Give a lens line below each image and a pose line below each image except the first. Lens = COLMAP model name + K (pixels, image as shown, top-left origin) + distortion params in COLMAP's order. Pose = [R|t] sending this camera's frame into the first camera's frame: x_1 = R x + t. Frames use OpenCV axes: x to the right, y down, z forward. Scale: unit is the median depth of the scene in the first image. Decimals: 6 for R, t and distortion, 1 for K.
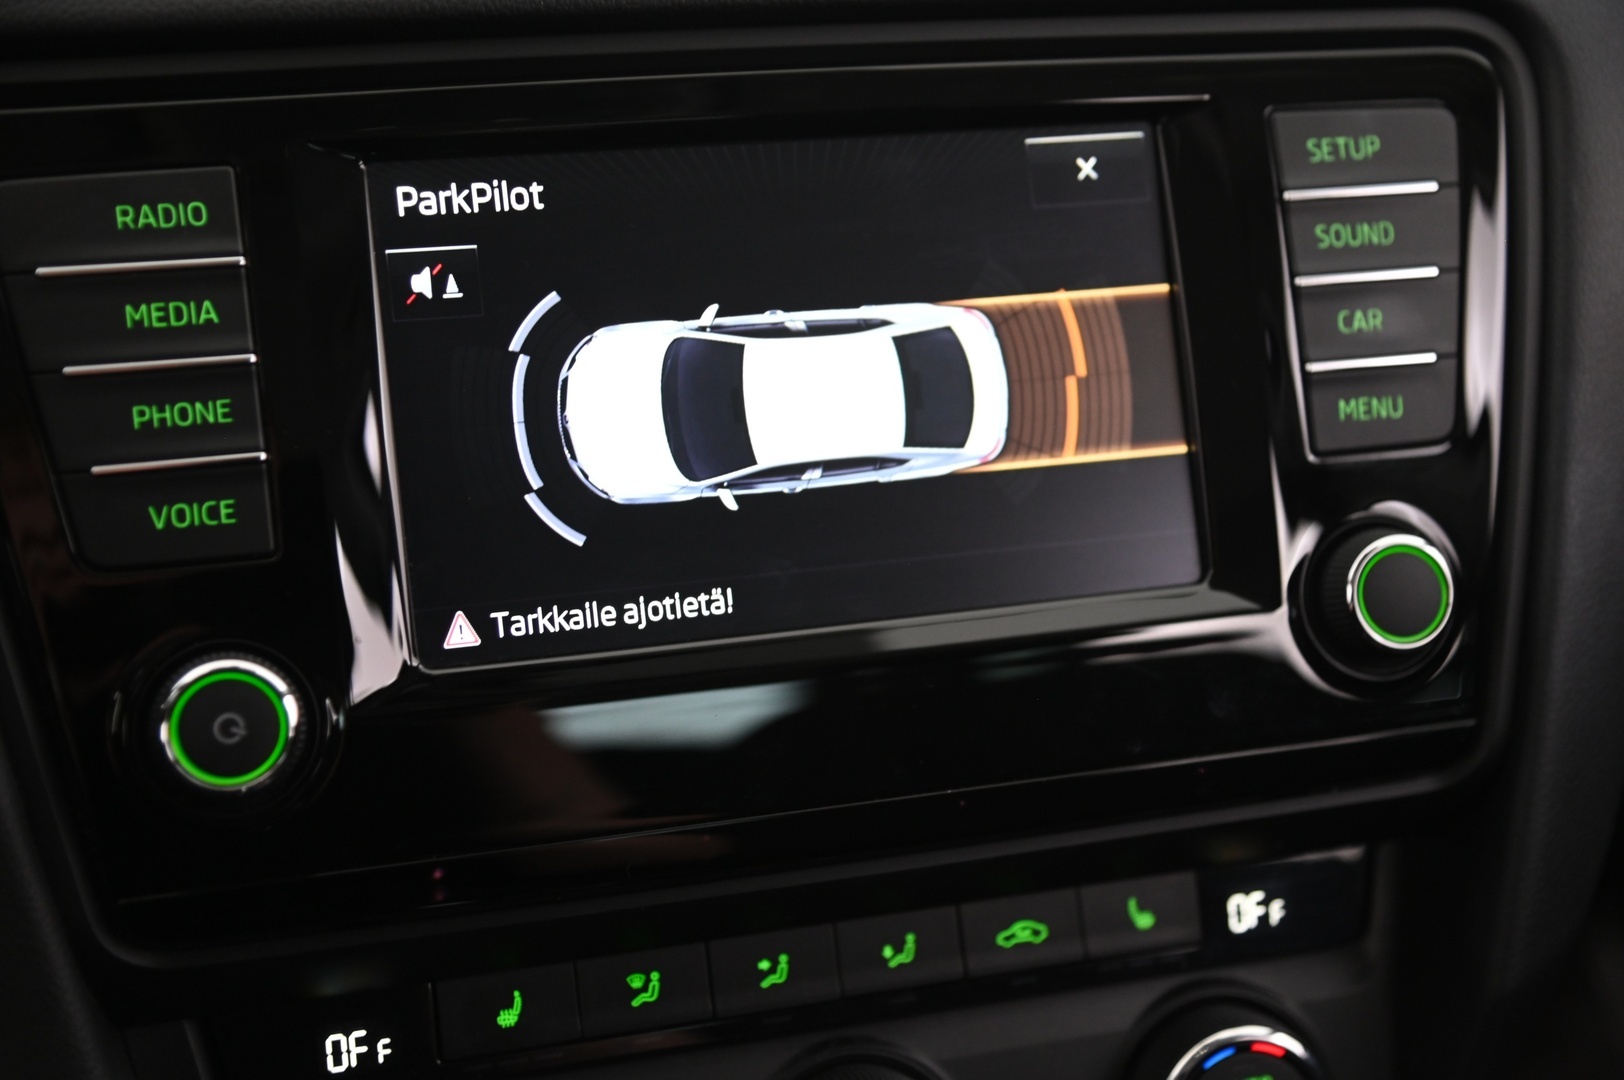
lens RADIAL K [[2248.2, 0, 818.9], [0, 2248.2, 548.4], [0, 0, 1]] dist [0.126496, 0.000000]
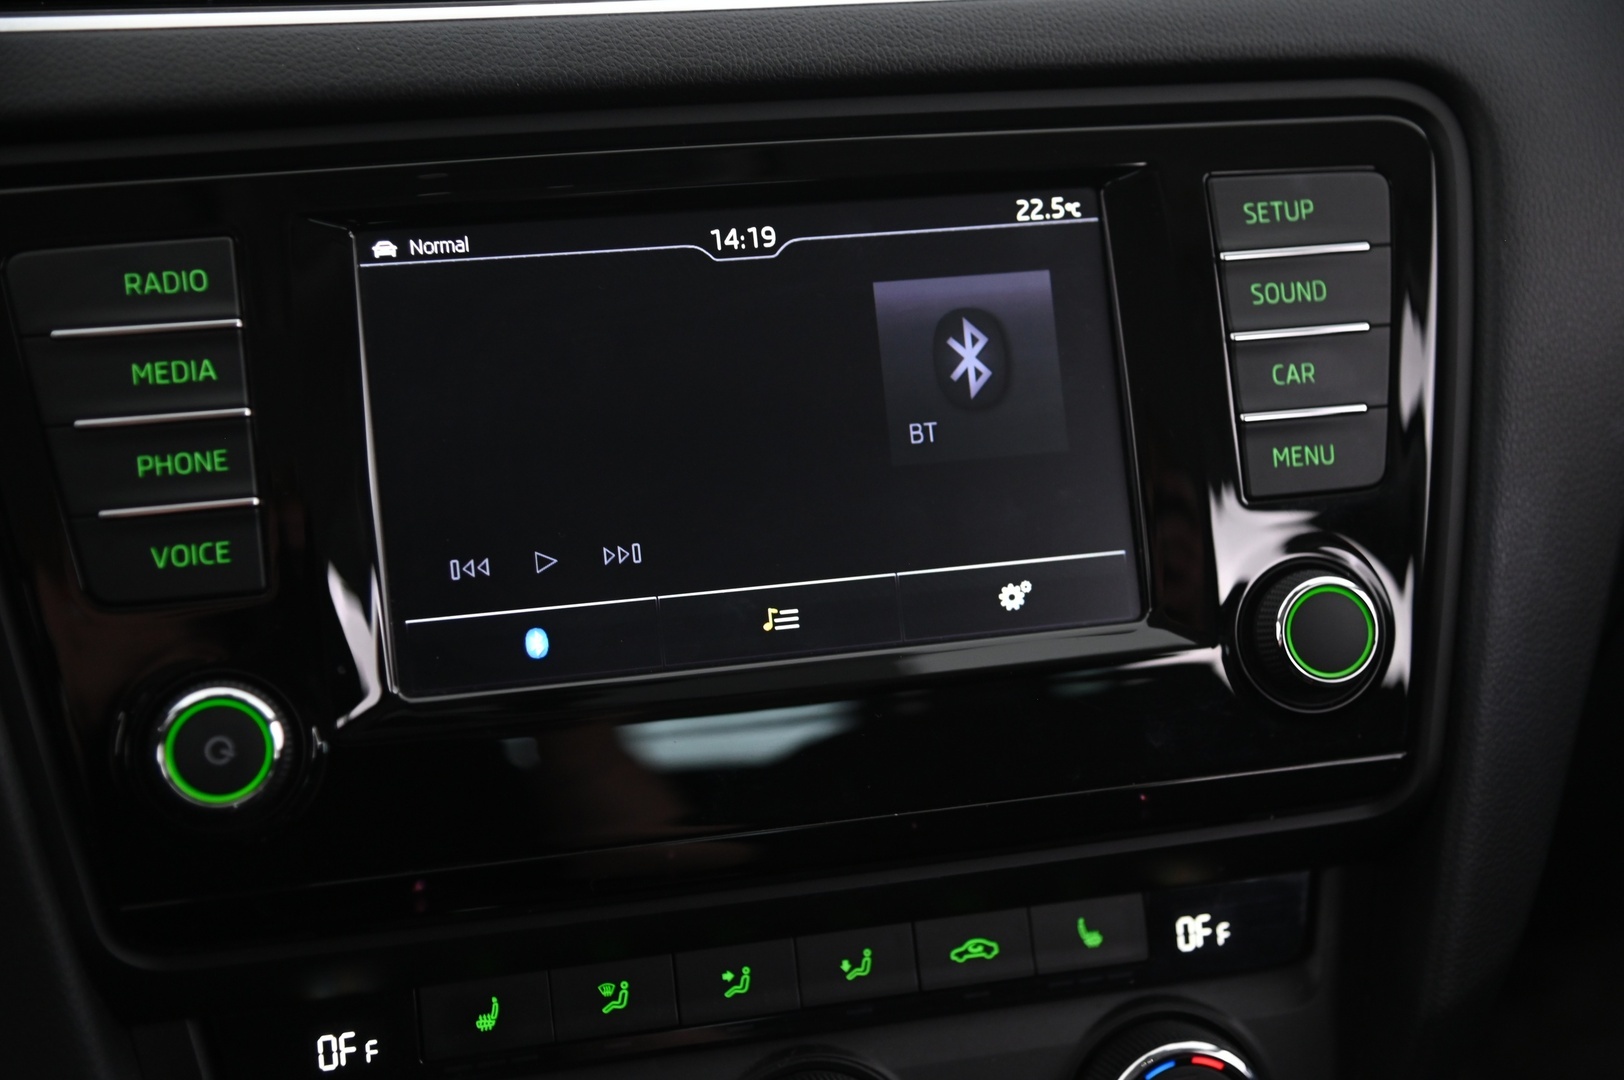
lens RADIAL K [[2248.2, 0, 817.8], [0, 2248.2, 545.1], [0, 0, 1]] dist [0.126496, 0.000000]
pose [[0.998638, 0.002940, -0.052090, 0.074310], [-0.003631, 0.999907, -0.013179, -0.005670], [0.052046, 0.013350, 0.998555, -0.068831]]
